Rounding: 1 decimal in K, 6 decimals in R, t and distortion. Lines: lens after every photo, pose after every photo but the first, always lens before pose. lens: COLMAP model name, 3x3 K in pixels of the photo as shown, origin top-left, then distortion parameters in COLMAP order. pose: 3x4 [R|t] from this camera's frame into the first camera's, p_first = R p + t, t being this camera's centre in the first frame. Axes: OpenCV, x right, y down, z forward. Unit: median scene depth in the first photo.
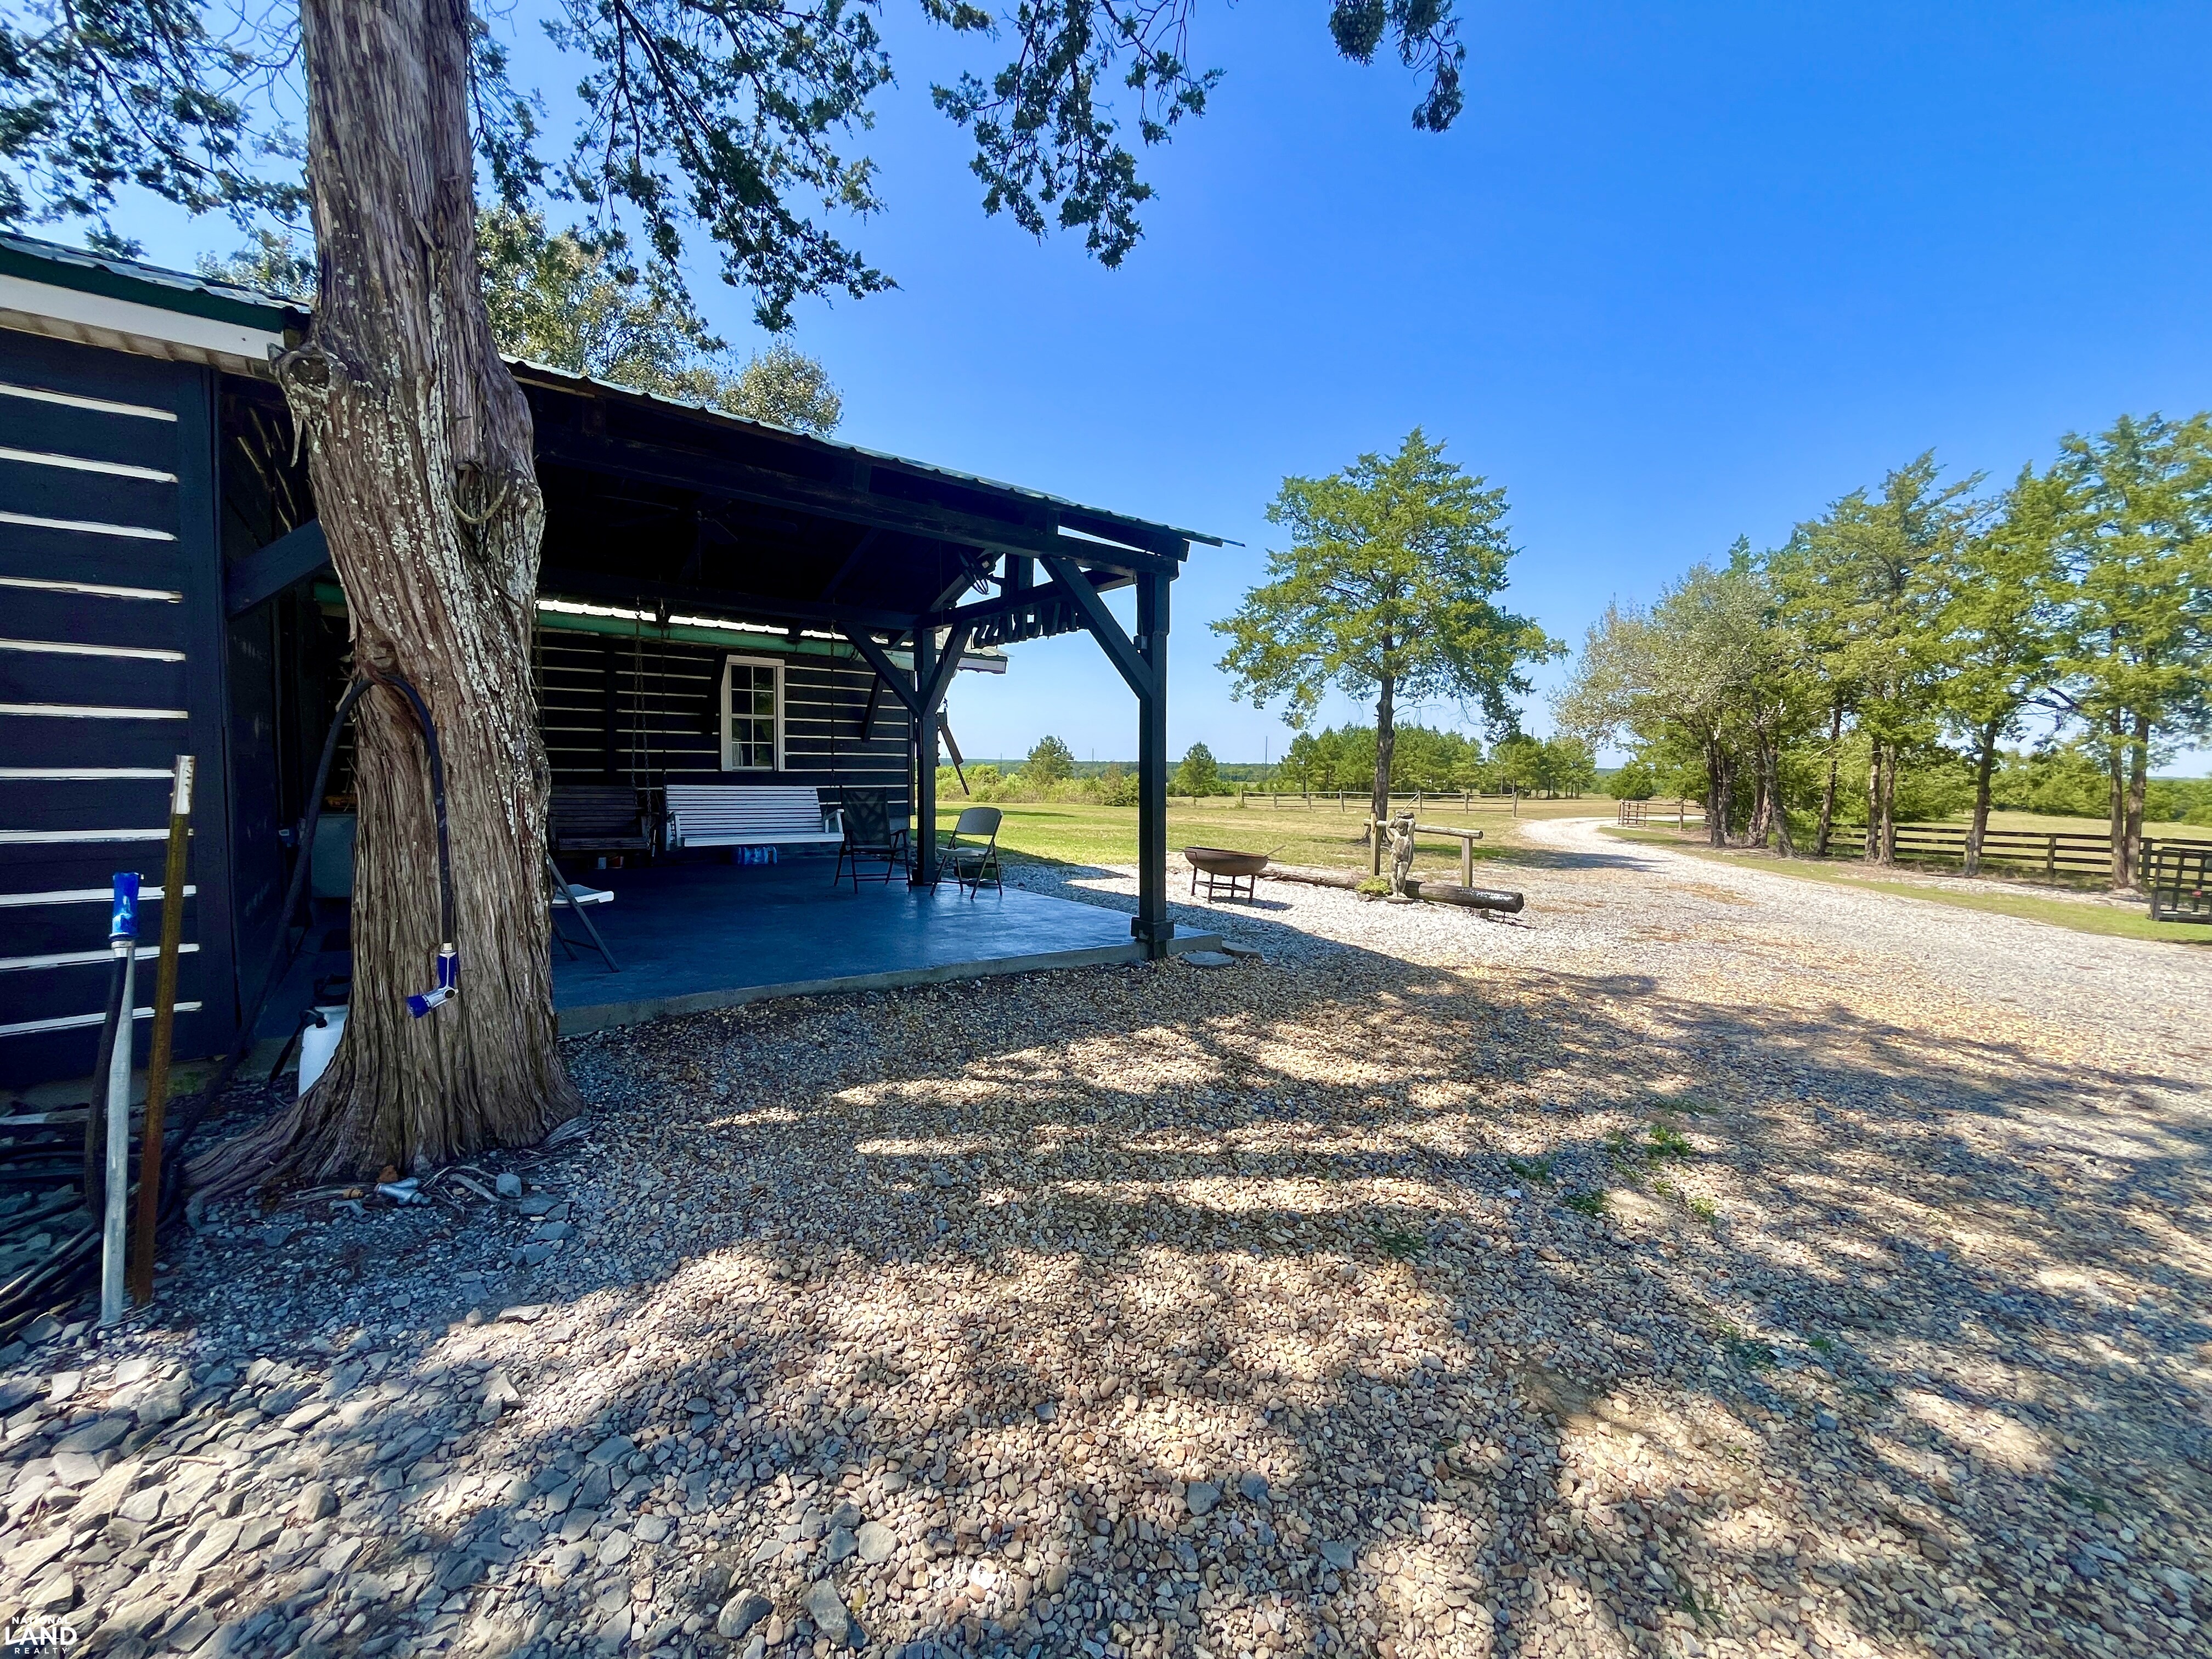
lens RADIAL K [[897.7, 0, 1105.8], [0, 897.7, 823.2], [0, 0, 1]] dist [-0.001677, -0.000116]
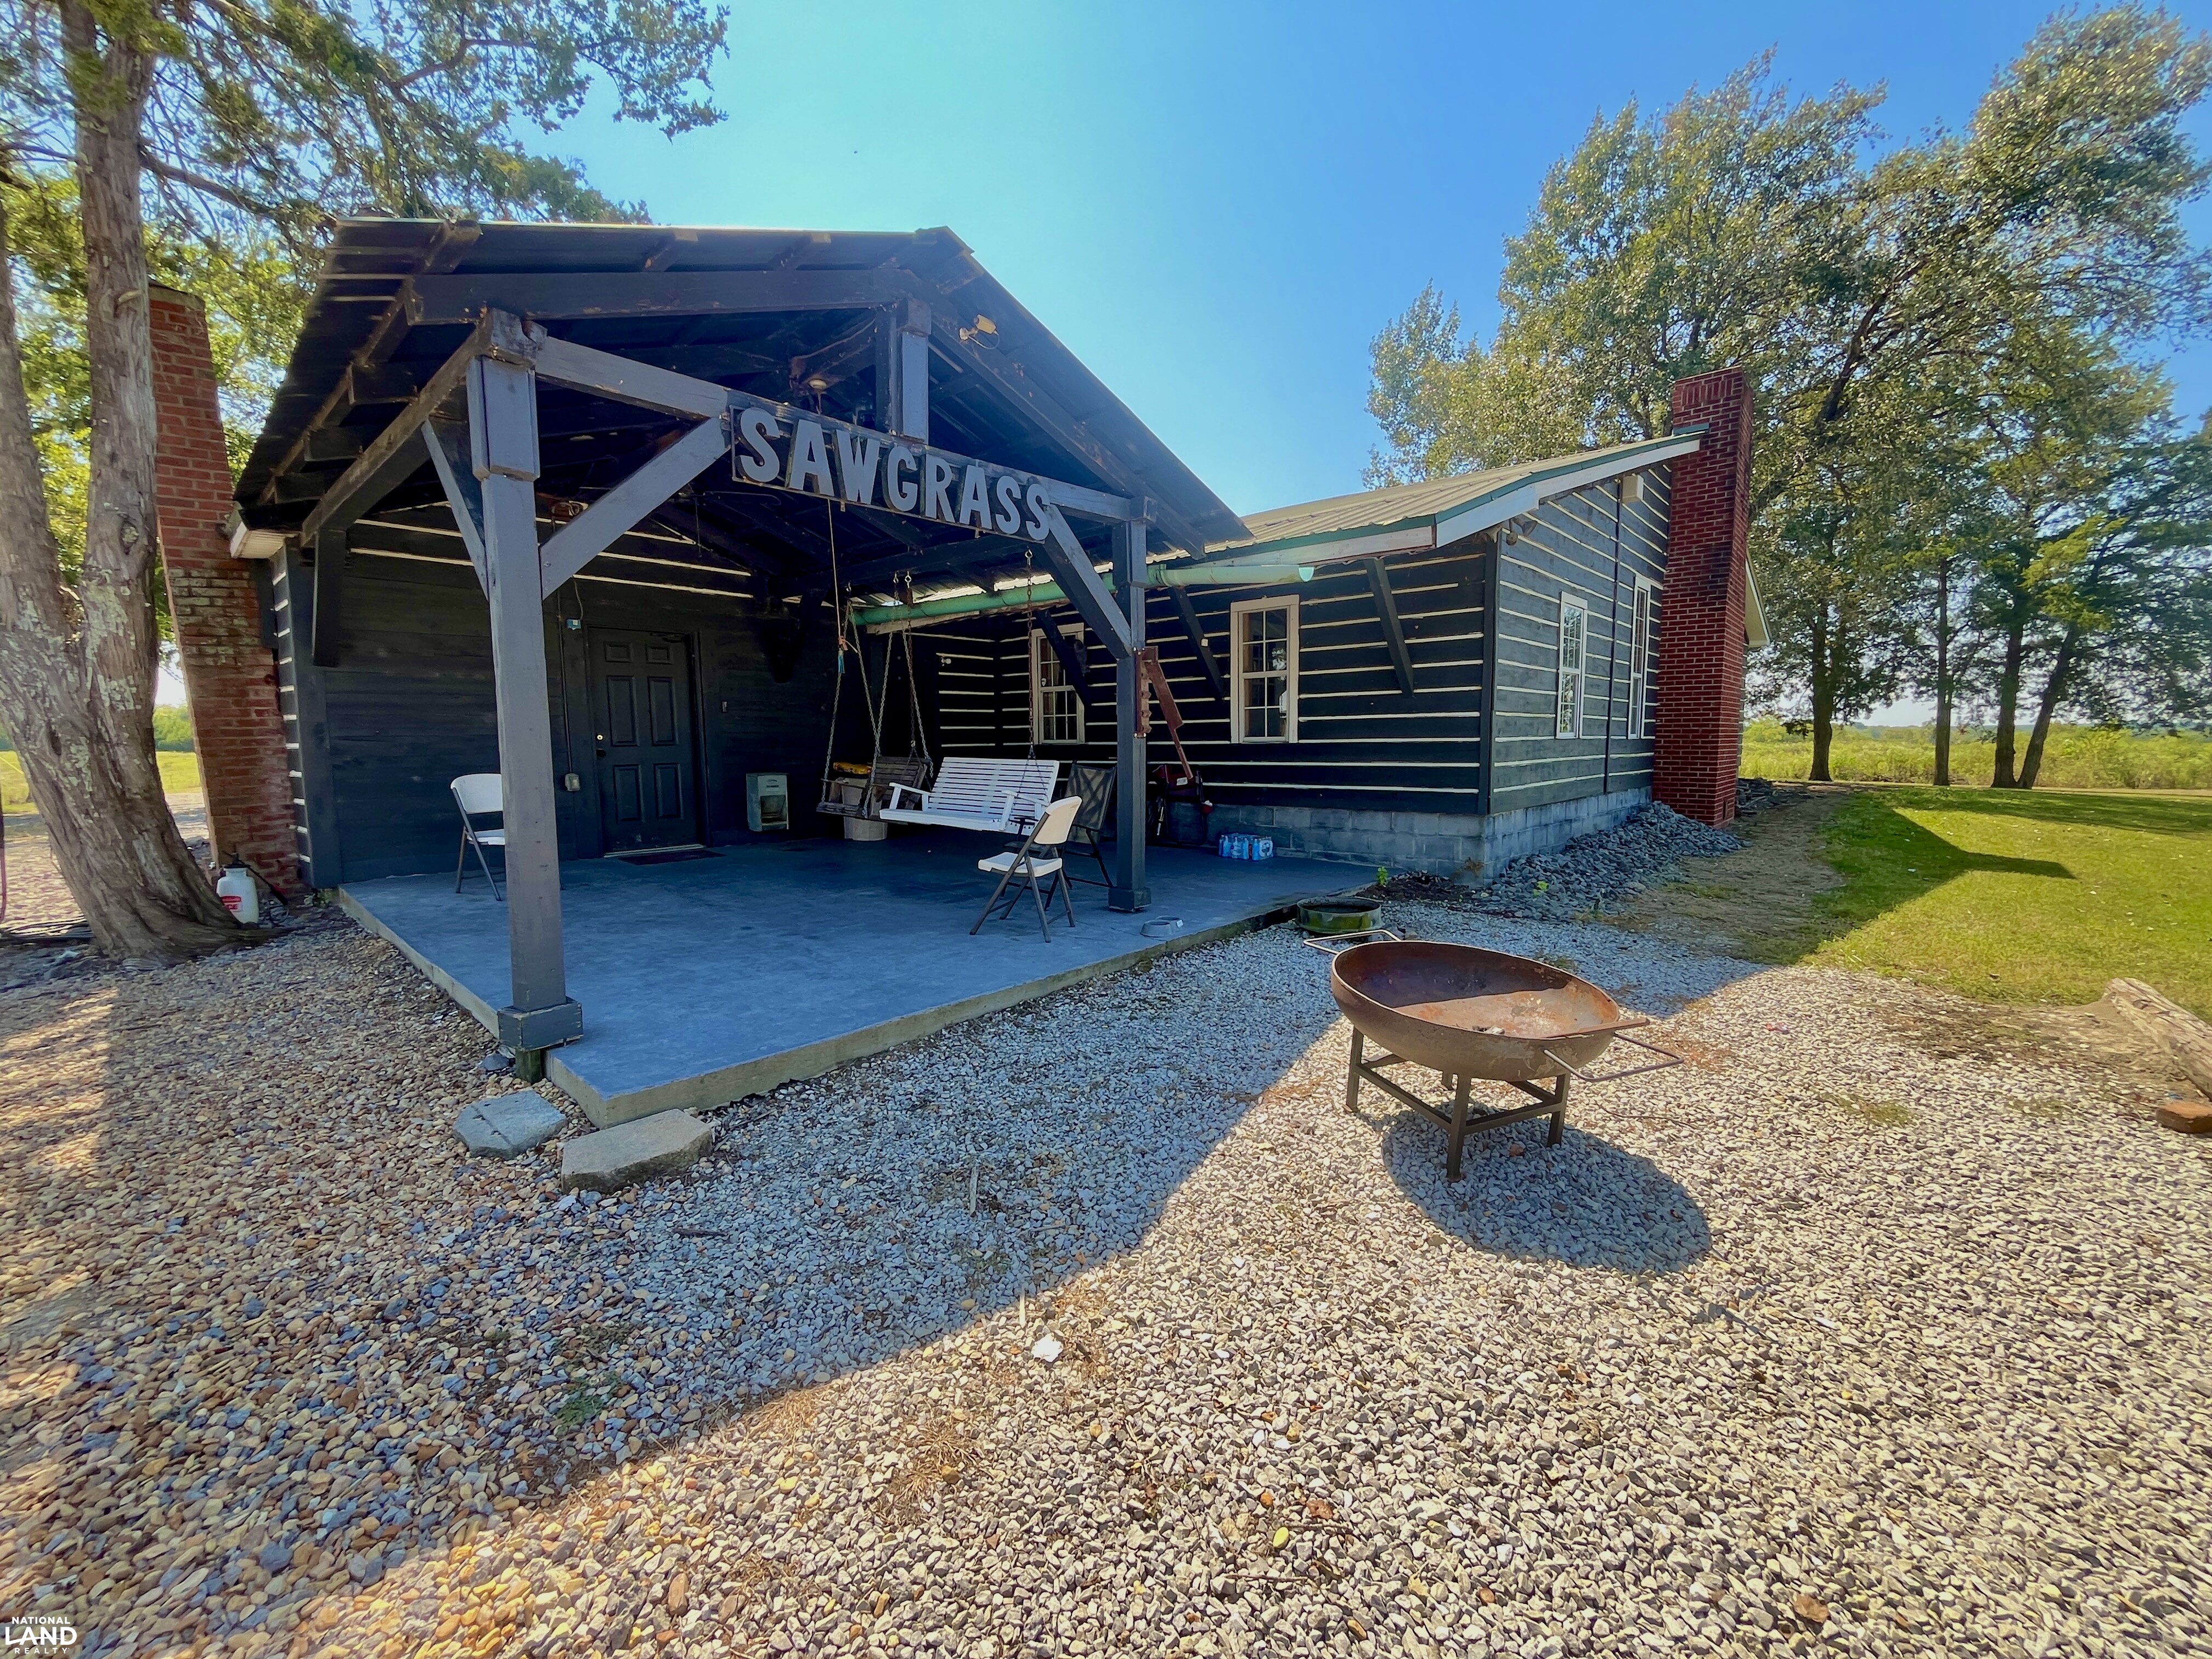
lens RADIAL K [[897.7, 0, 1108.3], [0, 897.7, 824.7], [0, 0, 1]] dist [-0.001677, -0.000116]
pose [[0.224402, 0.087005, -0.970605, 0.358682], [-0.039349, 0.996003, 0.080184, -0.044576], [0.973702, 0.020199, 0.226929, 0.688522]]
